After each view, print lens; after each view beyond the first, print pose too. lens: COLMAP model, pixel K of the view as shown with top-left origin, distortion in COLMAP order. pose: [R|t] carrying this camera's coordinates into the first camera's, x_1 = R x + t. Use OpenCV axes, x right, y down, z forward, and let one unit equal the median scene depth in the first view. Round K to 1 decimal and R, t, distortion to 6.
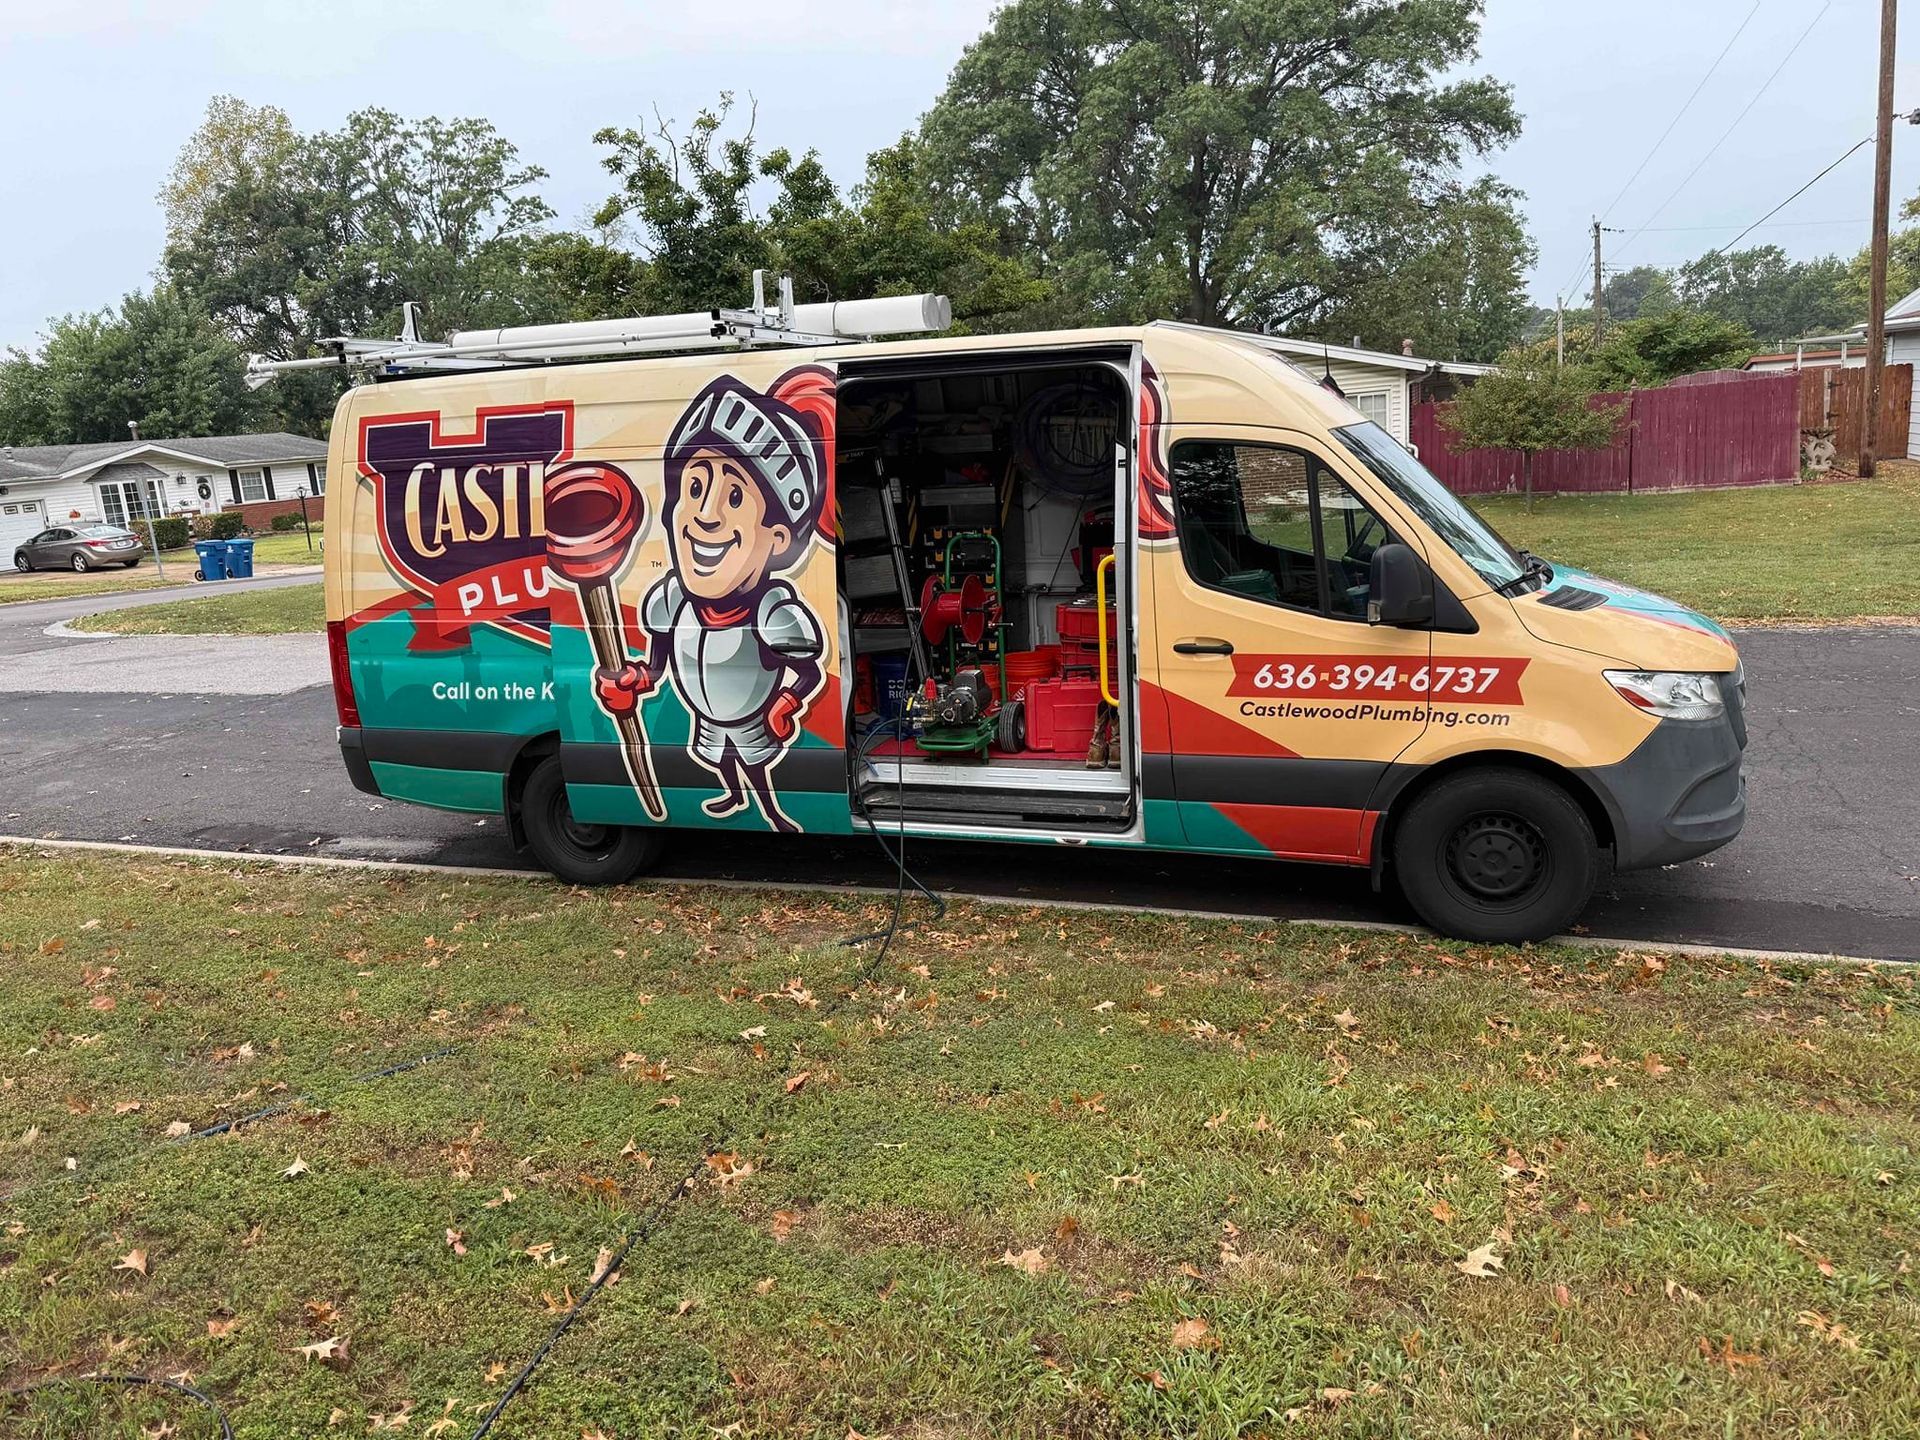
lens RADIAL K [[1363.7, 0, 960.0], [0, 1363.7, 720.0], [0, 0, 1]] dist [0.039851, 0.000537]
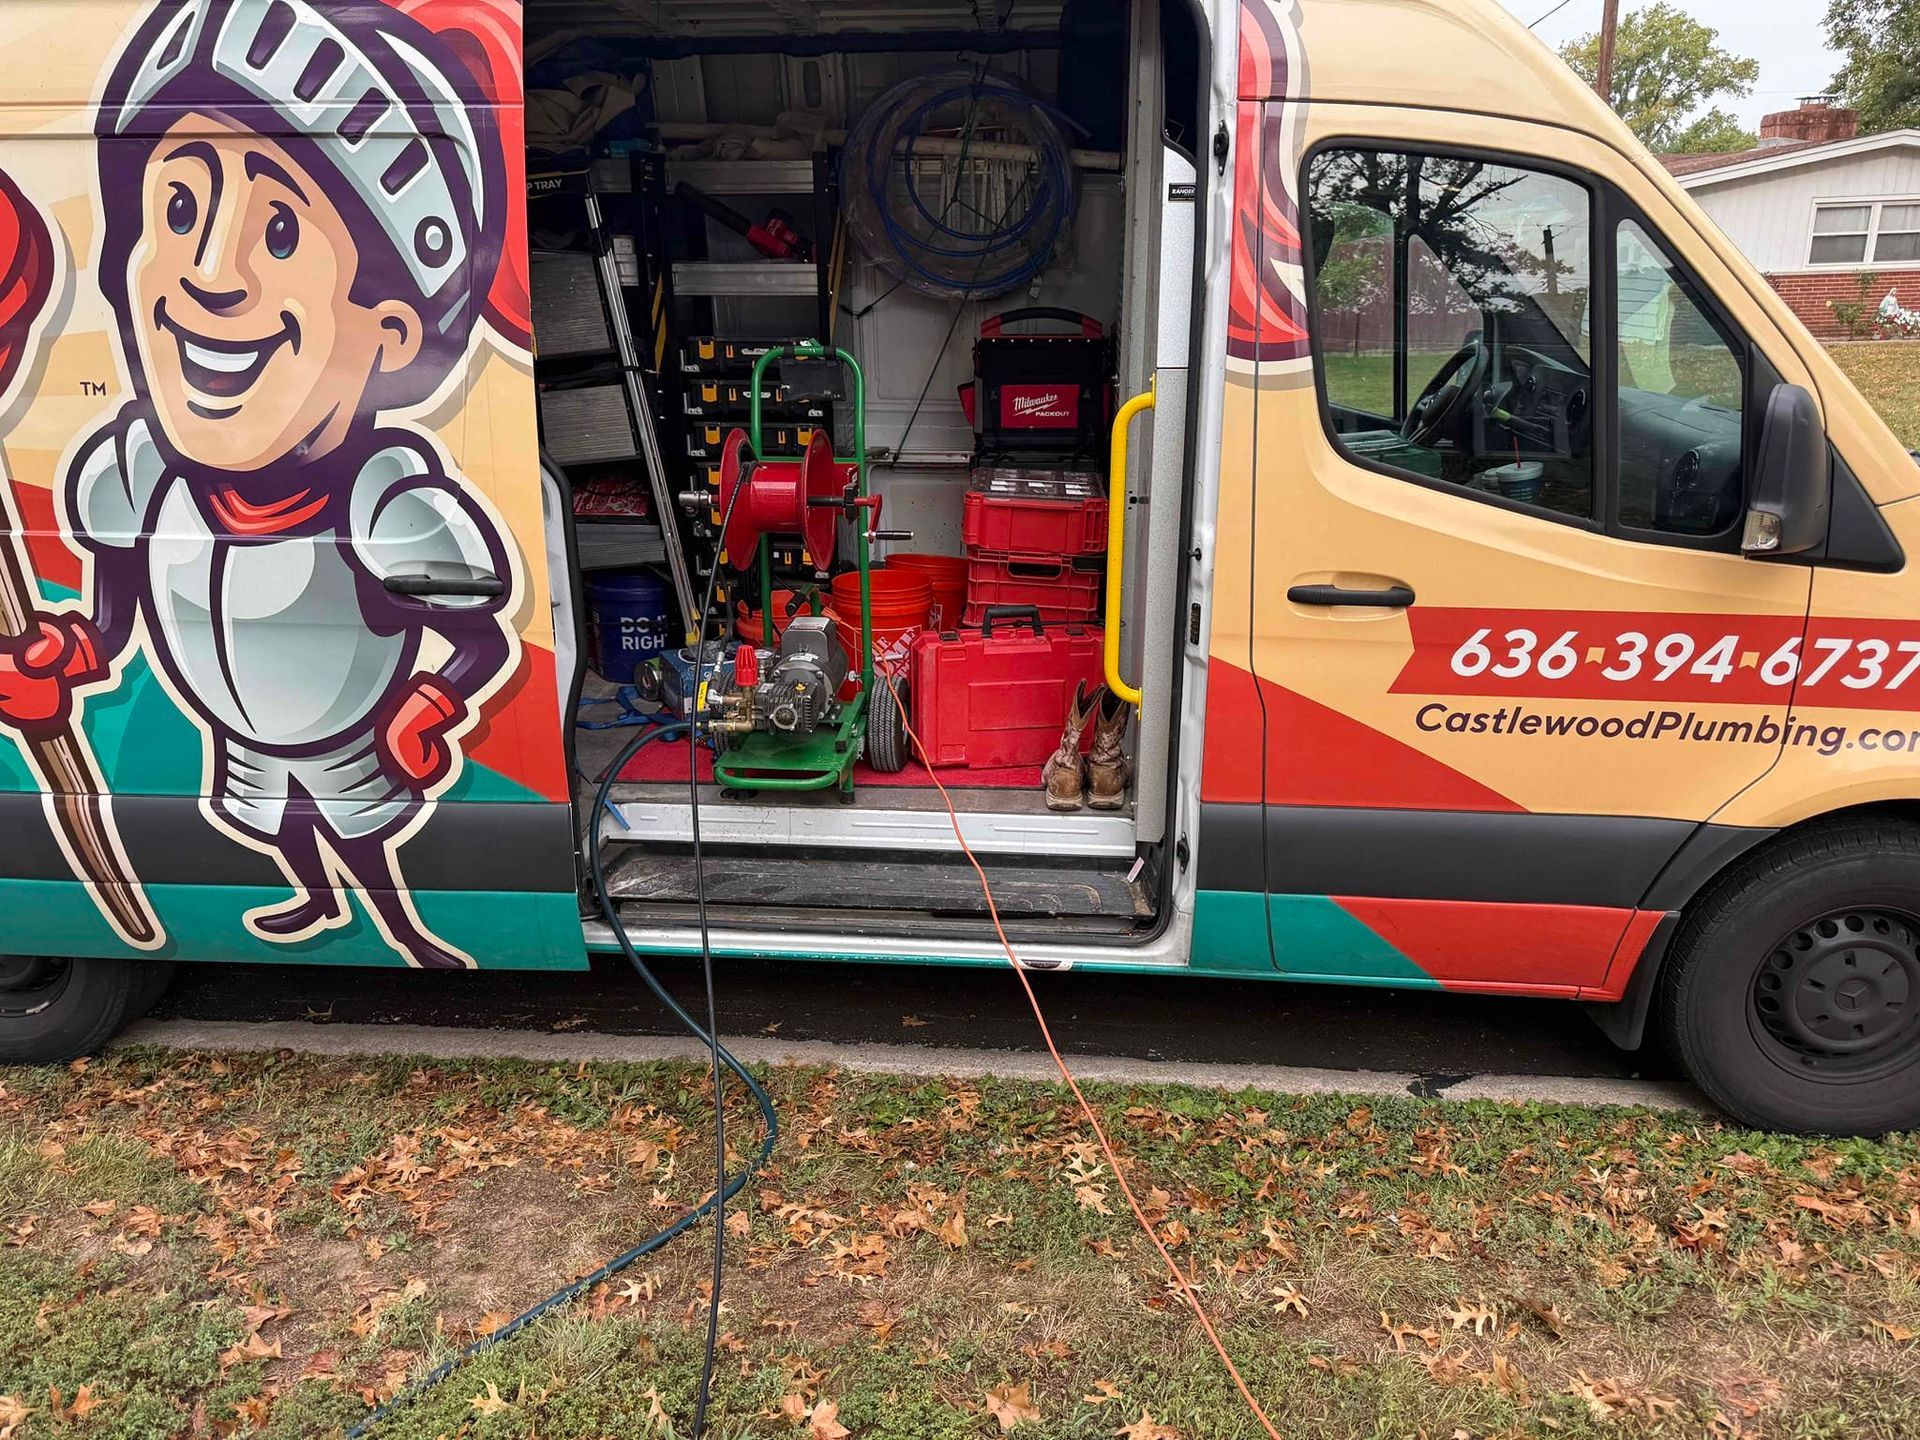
lens RADIAL K [[1352.5, 0, 960.0], [0, 1352.5, 720.0], [0, 0, 1]] dist [0.009729, -0.036681]
pose [[0.965815, -0.032511, 0.257187, -0.072099], [0.005887, 0.994599, 0.103622, -0.053381], [-0.259167, -0.098566, 0.960790, 0.519960]]
